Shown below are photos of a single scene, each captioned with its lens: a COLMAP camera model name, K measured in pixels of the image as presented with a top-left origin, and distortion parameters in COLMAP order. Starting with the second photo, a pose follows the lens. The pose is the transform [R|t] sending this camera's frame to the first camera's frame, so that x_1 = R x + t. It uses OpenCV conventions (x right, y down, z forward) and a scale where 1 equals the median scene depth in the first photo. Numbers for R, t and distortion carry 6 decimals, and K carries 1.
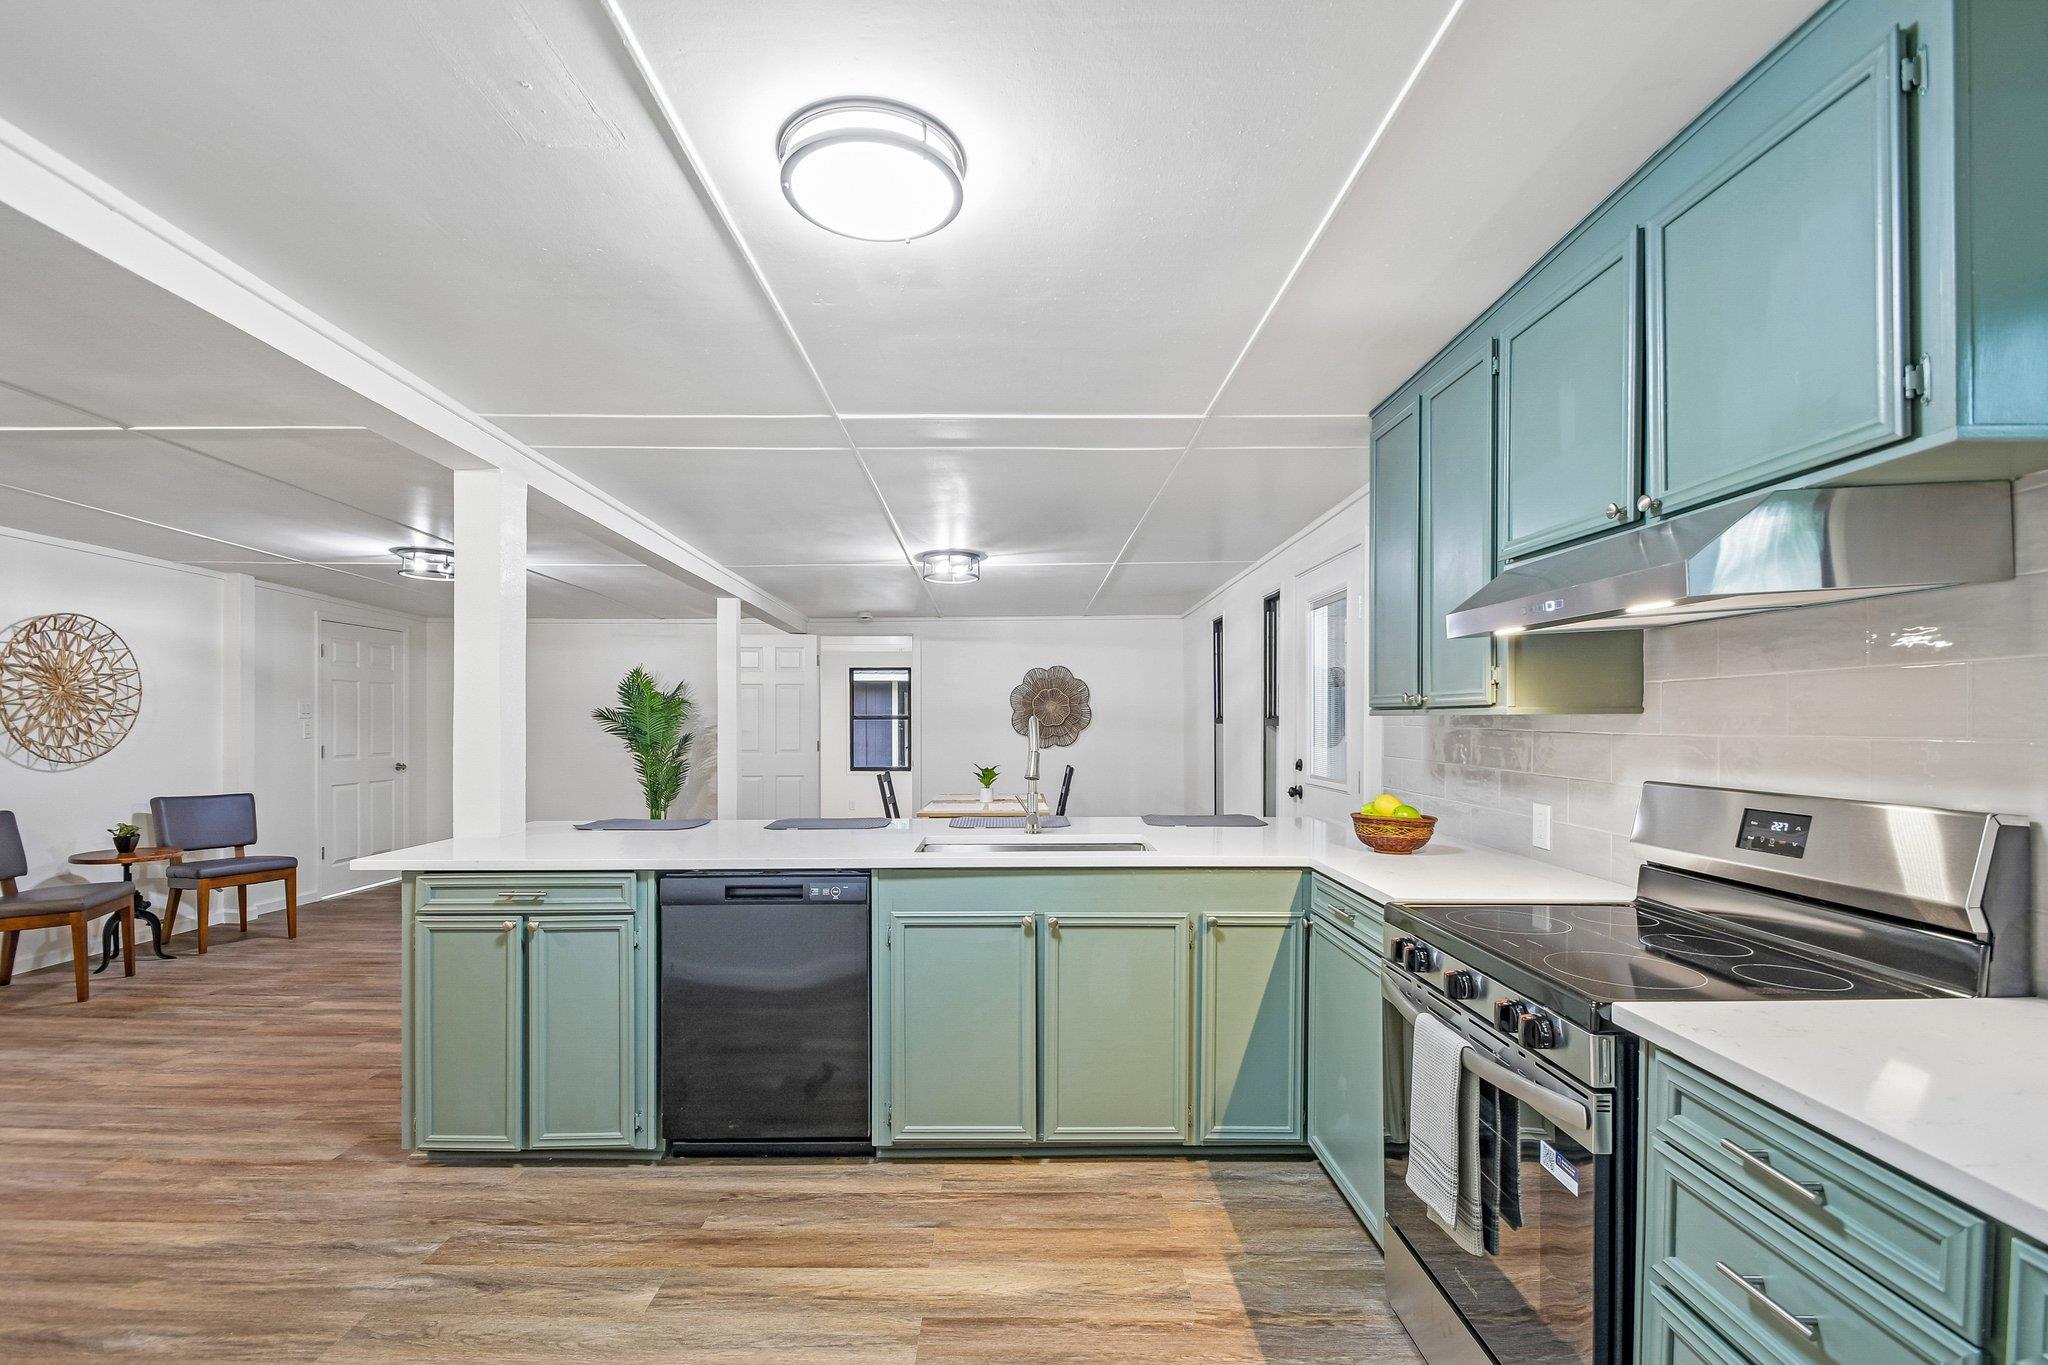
lens RADIAL K [[917.8, 0, 1036.7], [0, 917.8, 737.7], [0, 0, 1]] dist [0.009358, -0.014660]
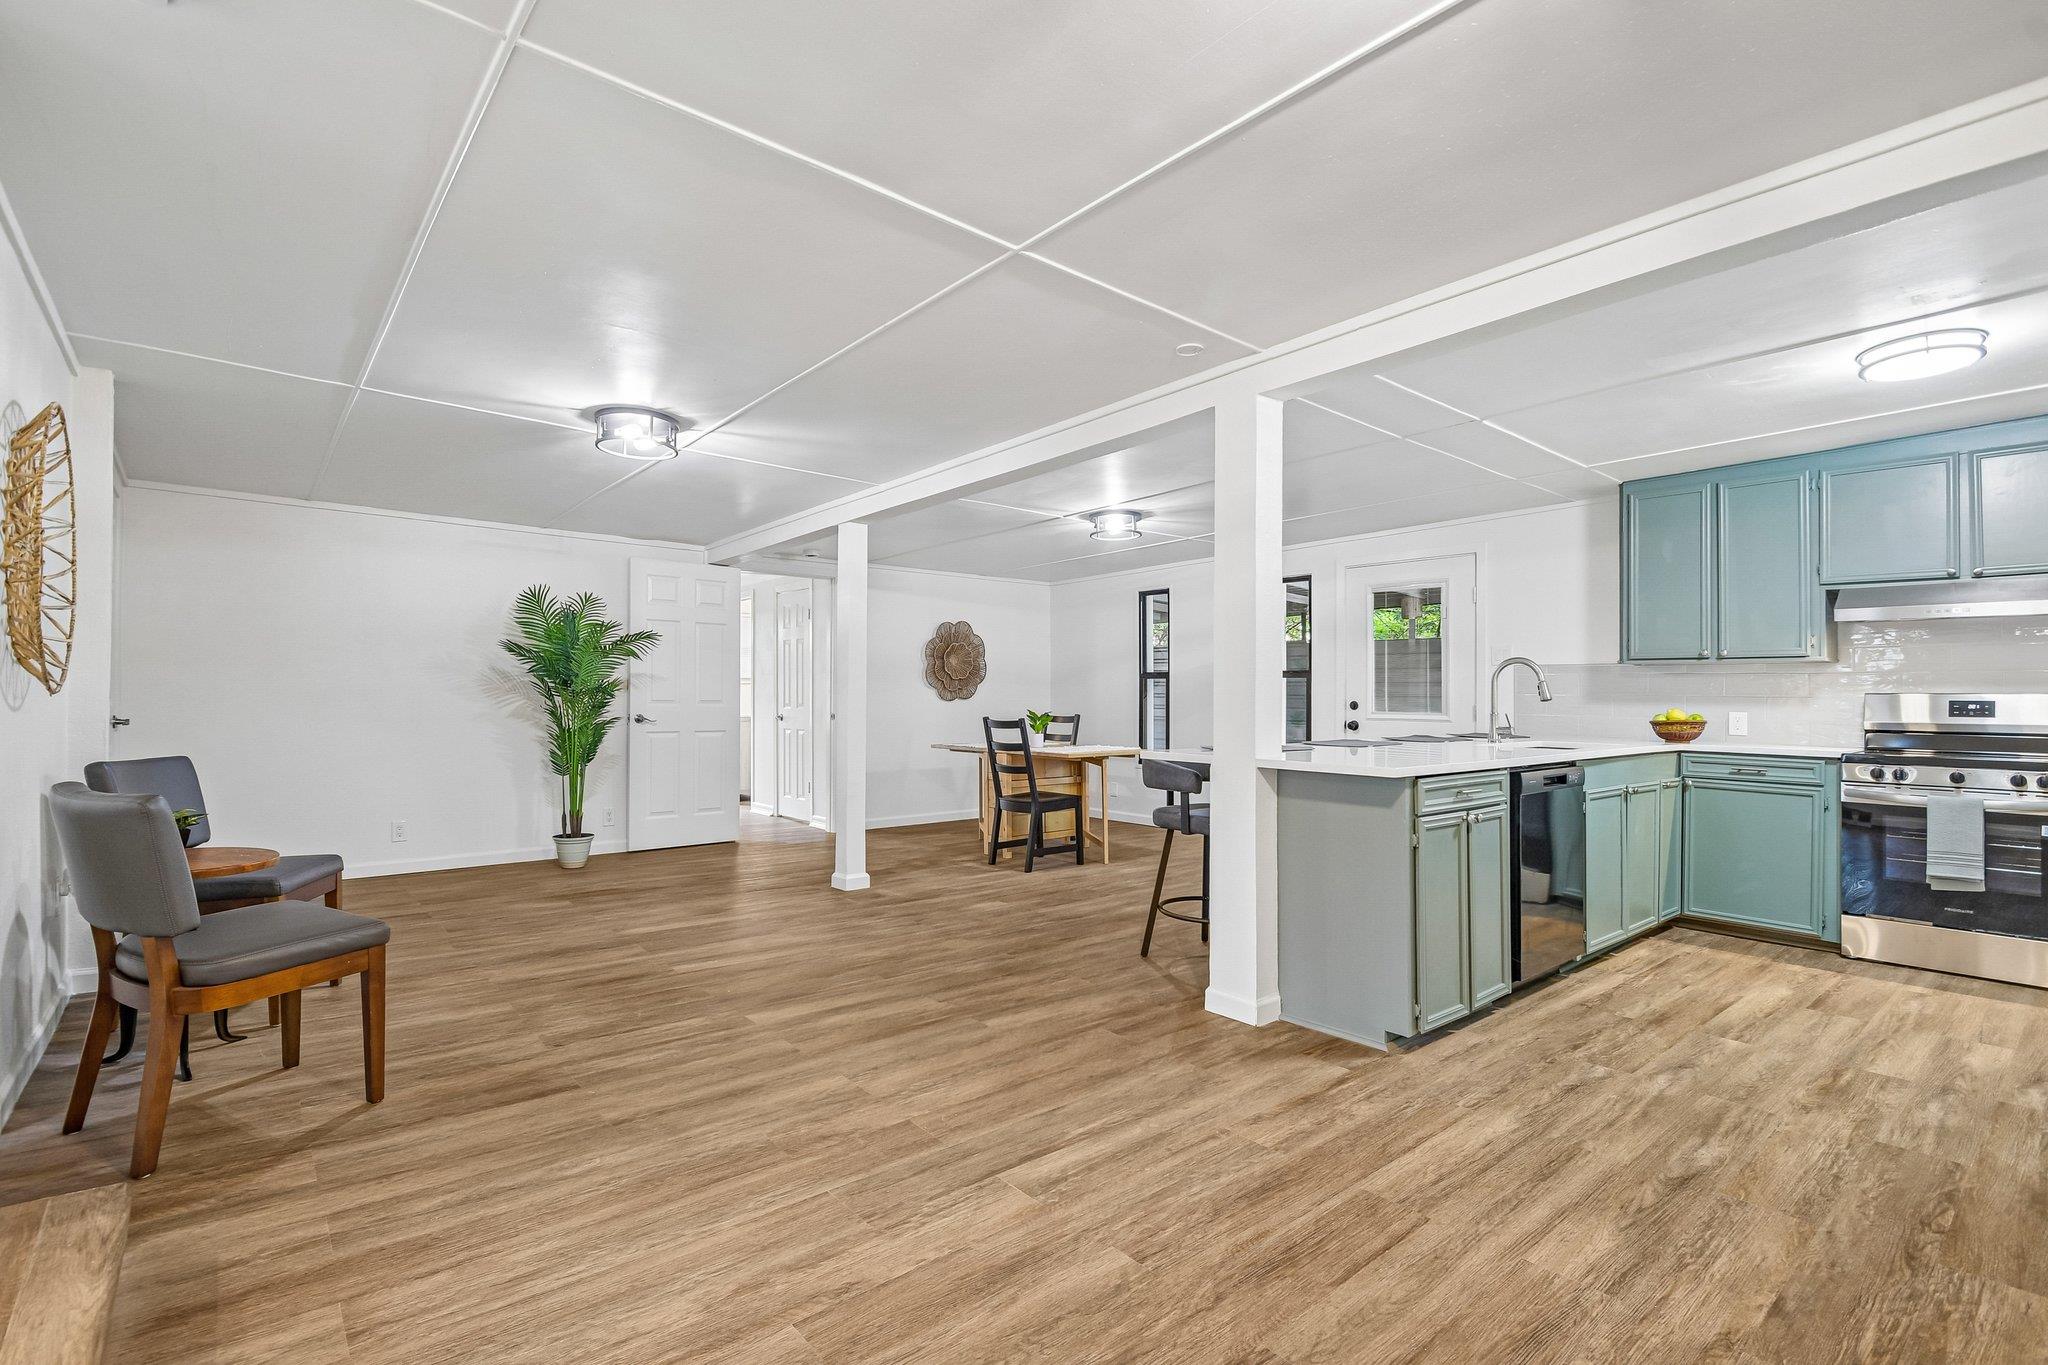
lens RADIAL K [[931.9, 0, 1025.1], [0, 931.9, 689.5], [0, 0, 1]] dist [0.012551, -0.012485]
pose [[0.772741, 0.014722, 0.634551, -1.716133], [0.000356, 0.999721, -0.023628, 0.068951], [-0.634721, 0.018484, 0.772520, 0.433755]]
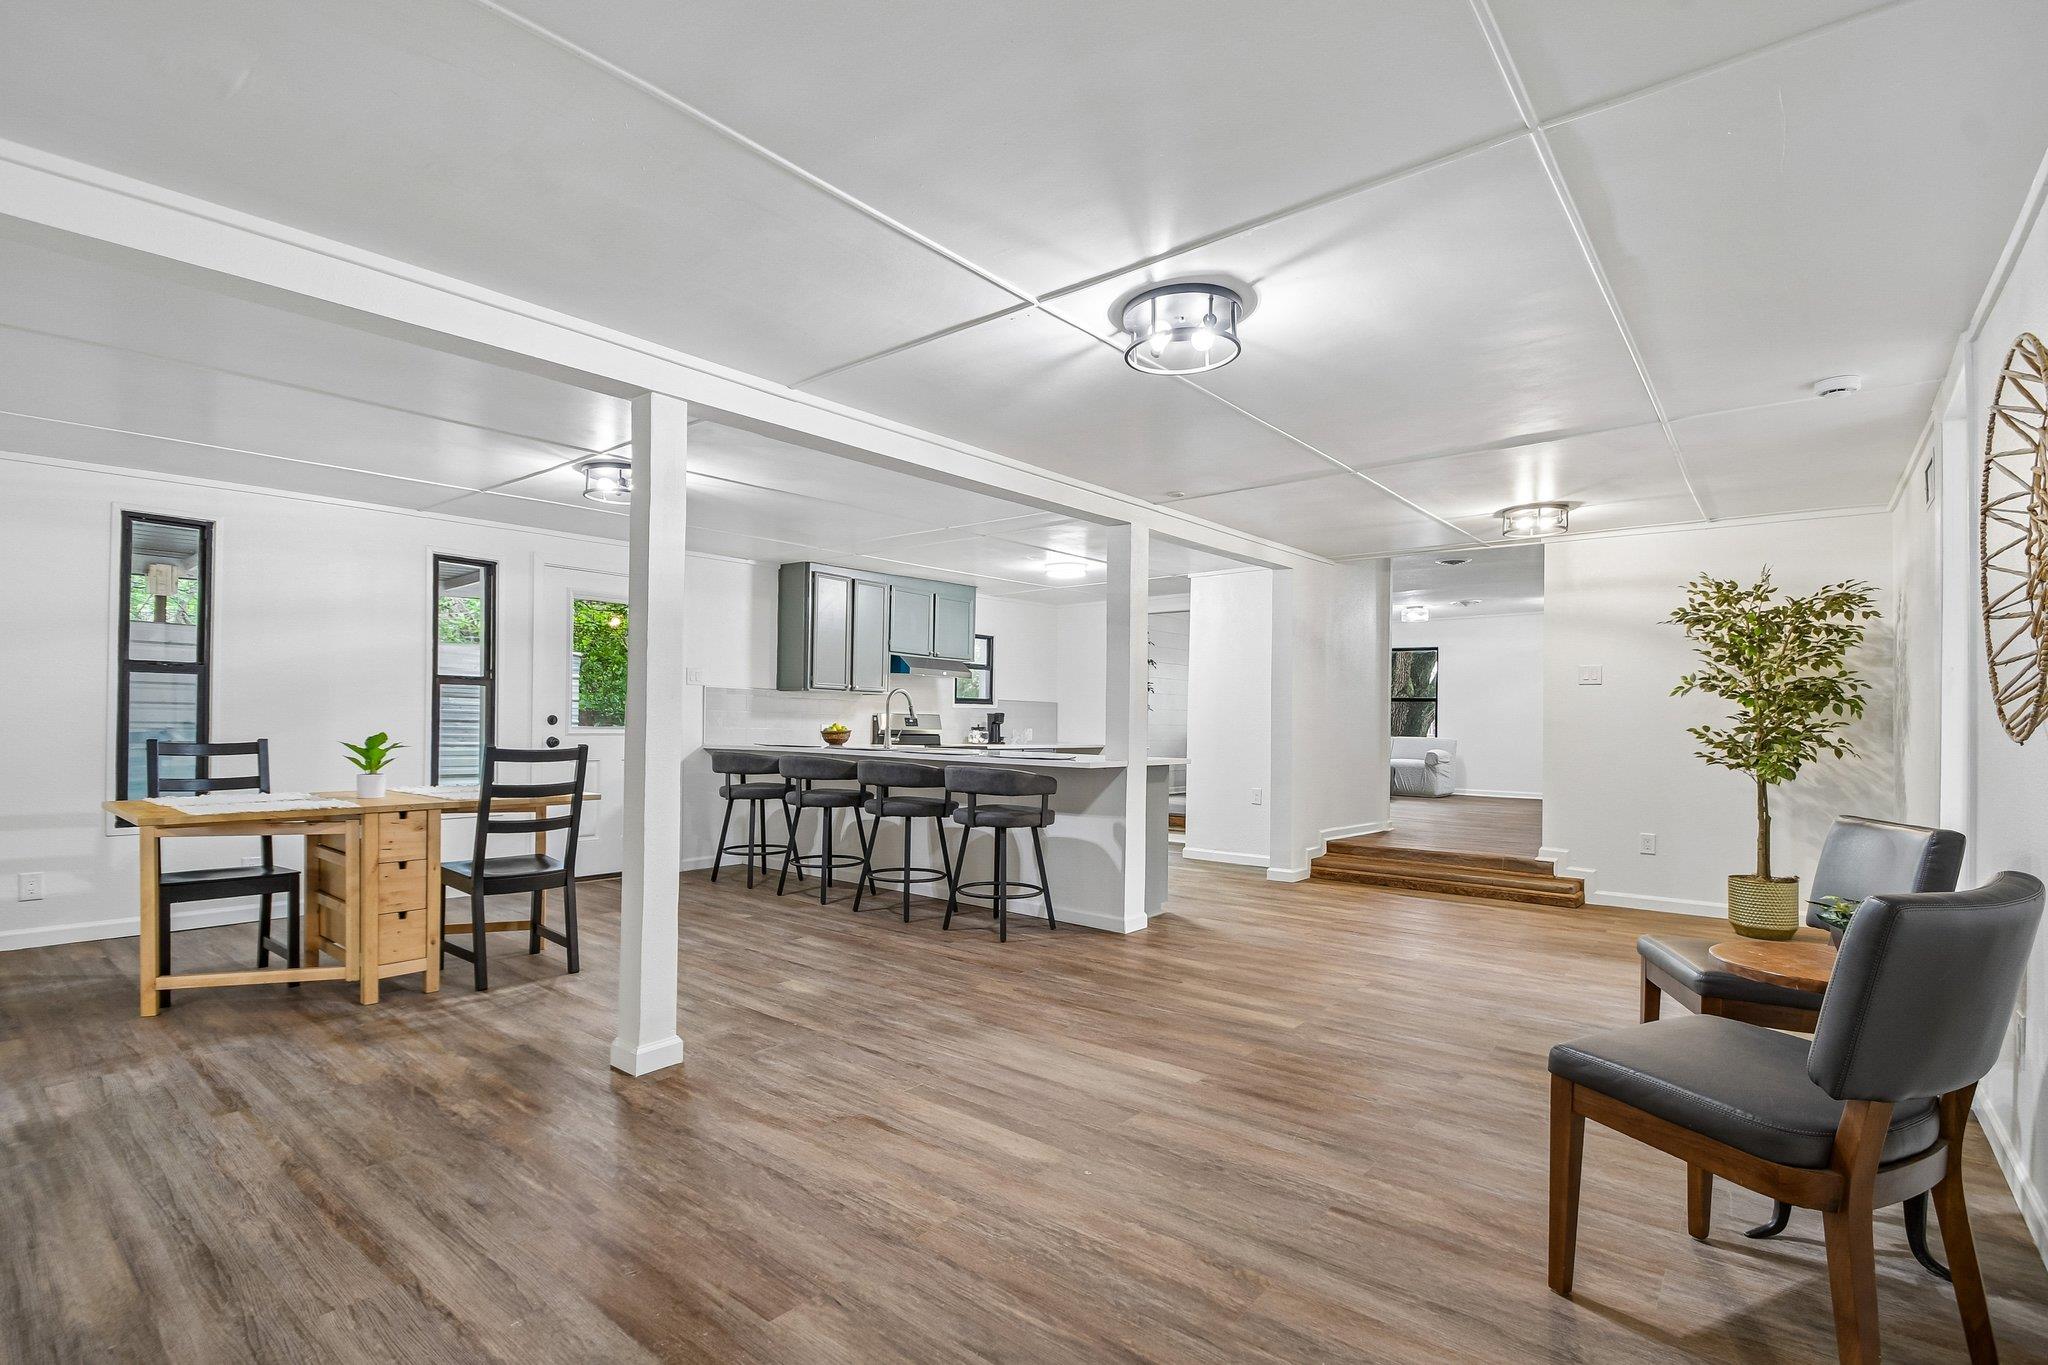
lens RADIAL K [[936.5, 0, 1010.9], [0, 936.5, 718.0], [0, 0, 1]] dist [0.015563, -0.016298]
pose [[-0.757127, -0.003340, 0.653259, -1.762524], [-0.000470, 0.999989, 0.004567, 0.037346], [-0.653268, 0.003151, -0.757120, 2.753363]]
